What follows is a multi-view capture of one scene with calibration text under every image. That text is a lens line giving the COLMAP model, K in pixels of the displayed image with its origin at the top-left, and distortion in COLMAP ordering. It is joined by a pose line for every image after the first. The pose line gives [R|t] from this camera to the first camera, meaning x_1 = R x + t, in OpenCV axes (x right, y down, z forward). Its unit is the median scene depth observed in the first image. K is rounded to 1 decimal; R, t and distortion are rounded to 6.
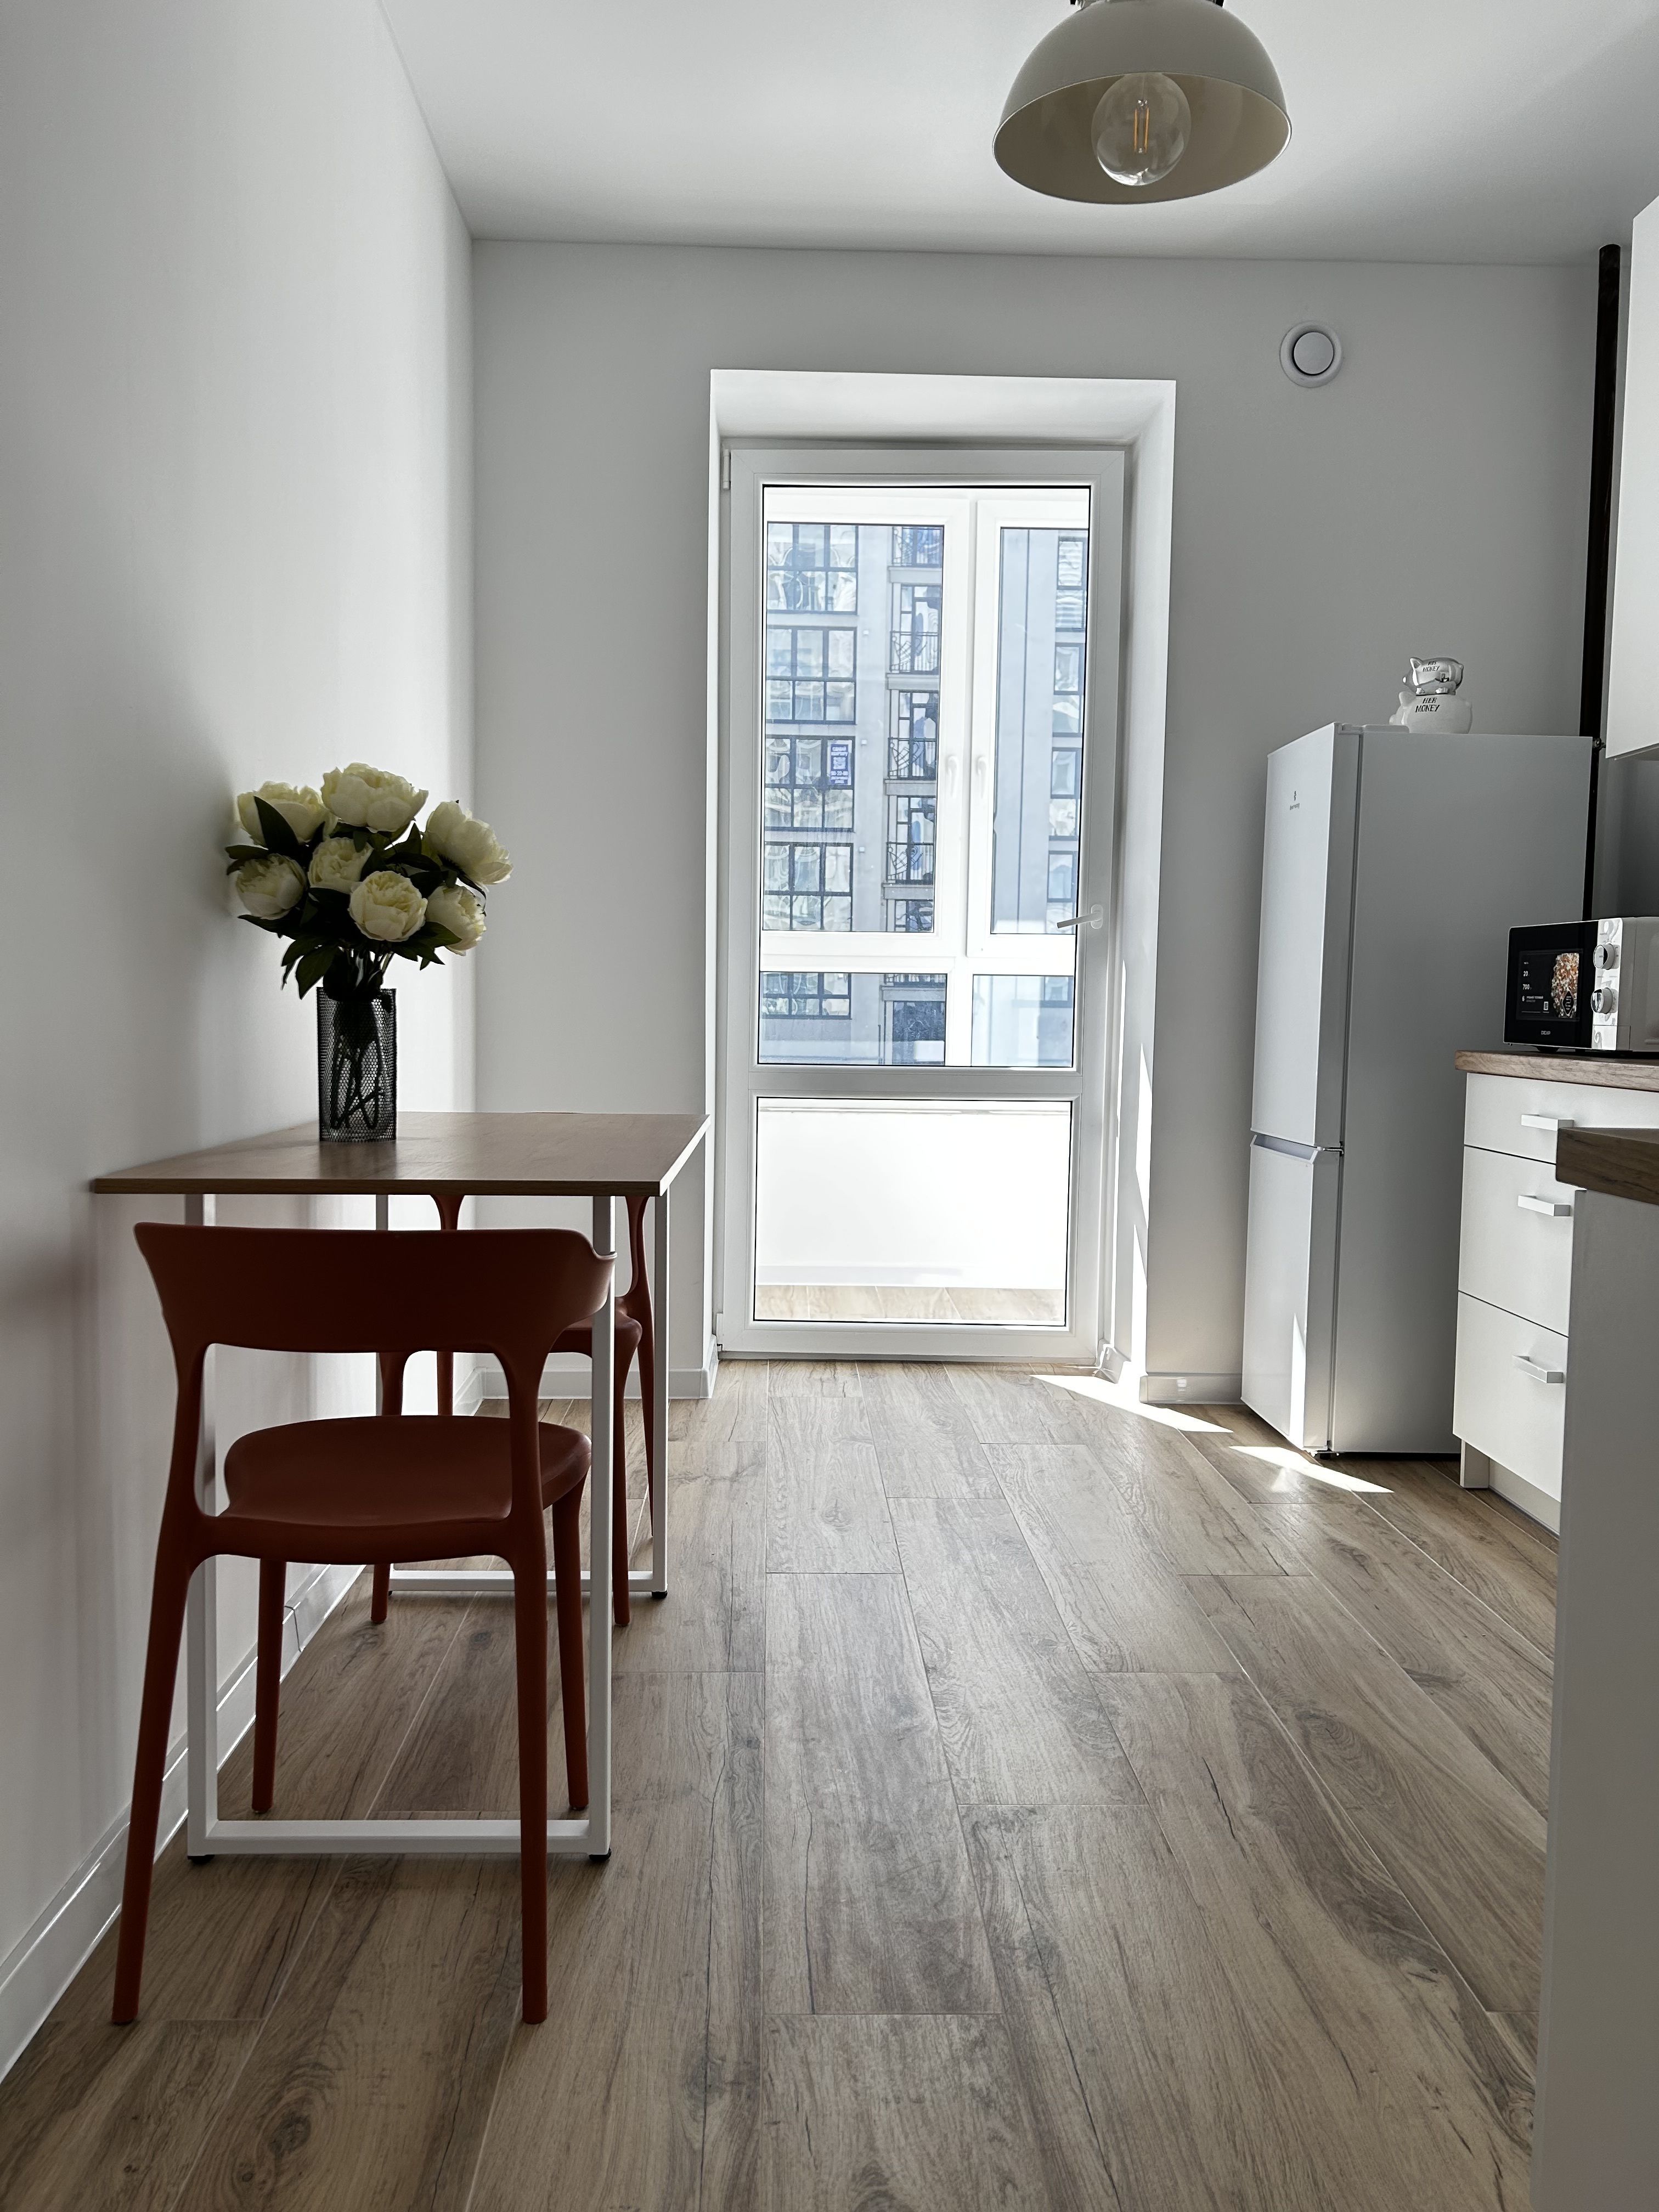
lens RADIAL K [[1695.1, 0, 833.3], [0, 1695.1, 1107.0], [0, 0, 1]] dist [0.047829, -0.041675]
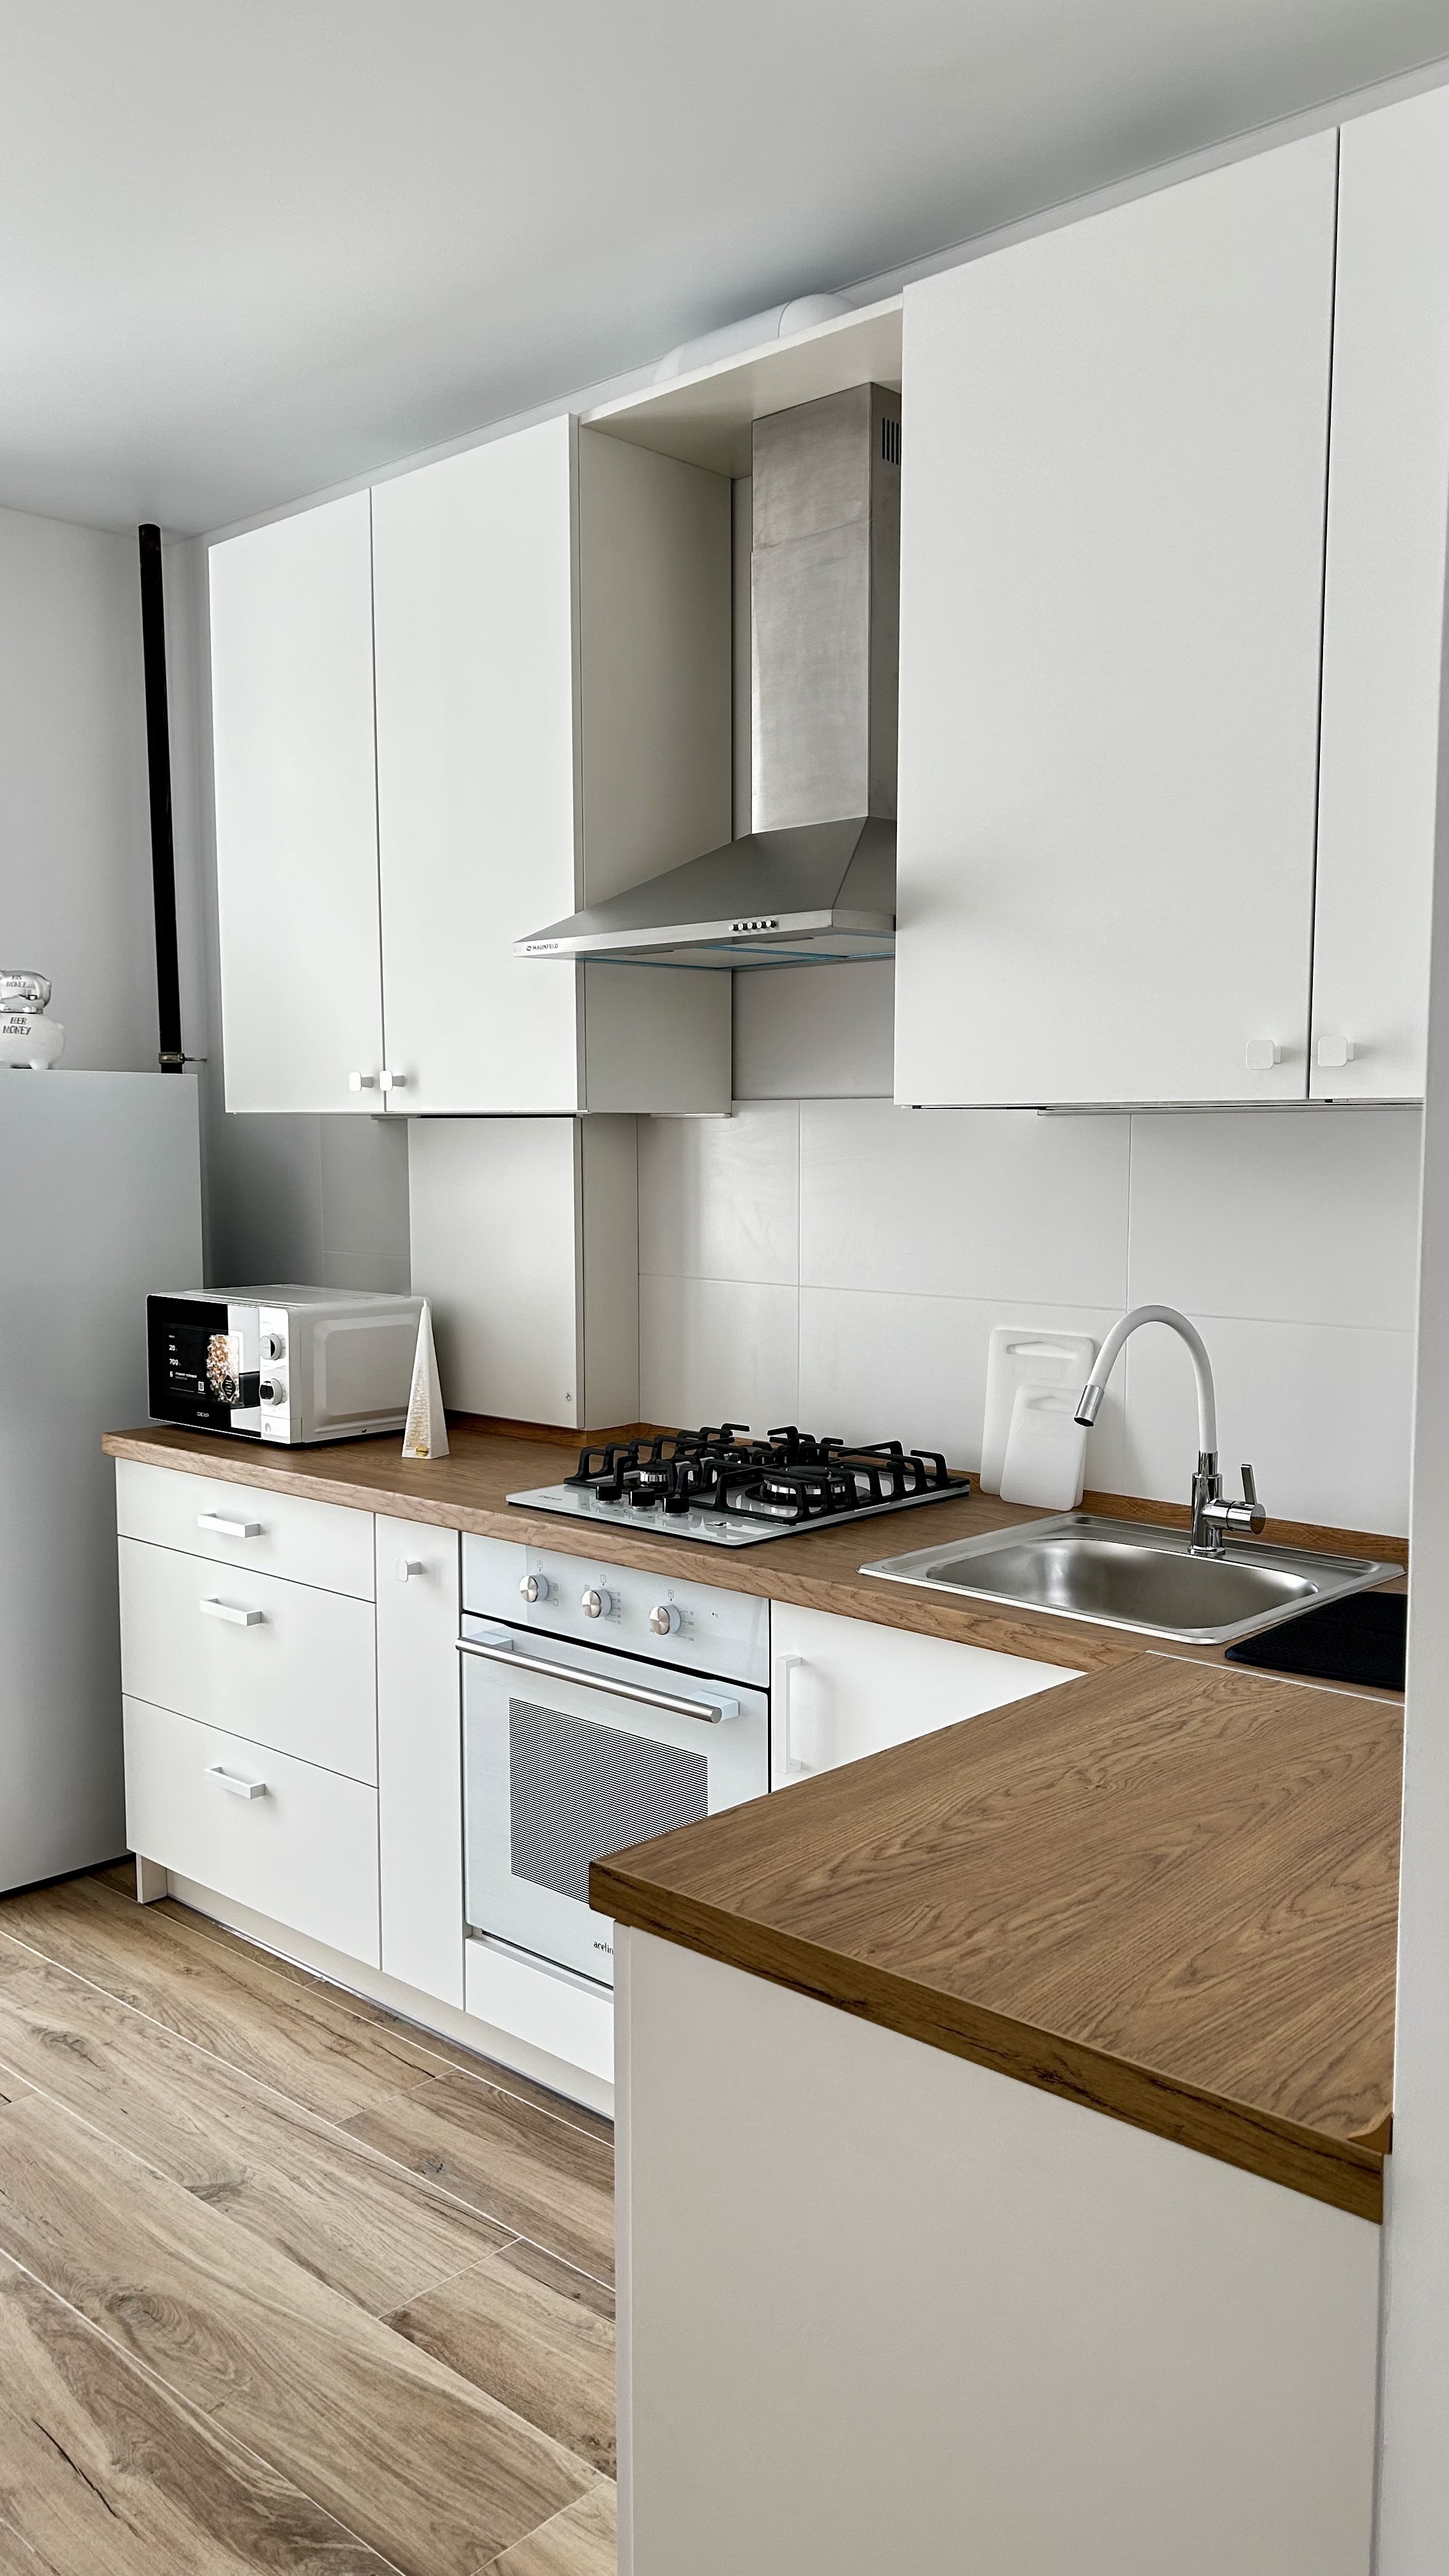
lens RADIAL K [[1968.5, 0, 726.9], [0, 1968.5, 1288.2], [0, 0, 1]] dist [0.003034, -0.010070]
pose [[0.715031, -0.081370, 0.694341, -0.158797], [0.067376, 0.996601, 0.047409, -0.190231], [-0.695838, 0.012883, 0.718083, 0.033369]]
